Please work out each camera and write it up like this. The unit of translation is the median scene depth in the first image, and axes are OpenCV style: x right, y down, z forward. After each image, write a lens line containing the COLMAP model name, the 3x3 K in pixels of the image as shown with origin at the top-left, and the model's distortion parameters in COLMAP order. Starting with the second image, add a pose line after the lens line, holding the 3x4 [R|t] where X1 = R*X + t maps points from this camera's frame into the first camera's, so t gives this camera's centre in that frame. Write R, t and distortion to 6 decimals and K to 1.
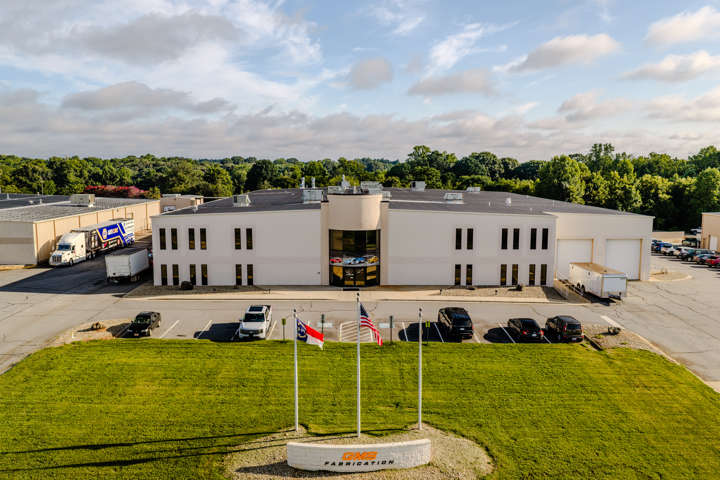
lens RADIAL K [[594.3, 0, 360.0], [0, 594.3, 240.0], [0, 0, 1]] dist [-0.001590, -0.008038]
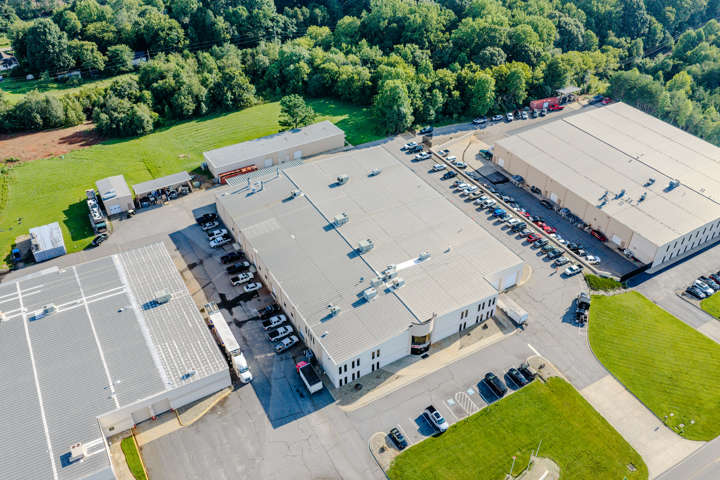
lens RADIAL K [[594.3, 0, 360.0], [0, 594.3, 240.0], [0, 0, 1]] dist [-0.001590, -0.008038]
pose [[0.868379, -0.305728, 0.390446, -0.896814], [0.062727, 0.848742, 0.525074, -1.367315], [-0.491918, -0.431472, 0.756207, -0.309154]]
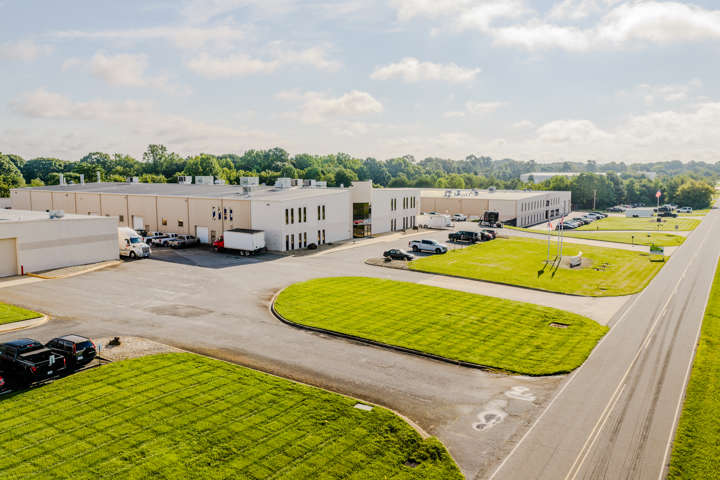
lens RADIAL K [[594.3, 0, 360.0], [0, 594.3, 240.0], [0, 0, 1]] dist [-0.001590, -0.008038]
pose [[0.541011, -0.106136, 0.834291, -1.386906], [0.105150, 0.992757, 0.058109, -0.010037], [-0.834416, 0.056288, 0.548253, 0.107016]]
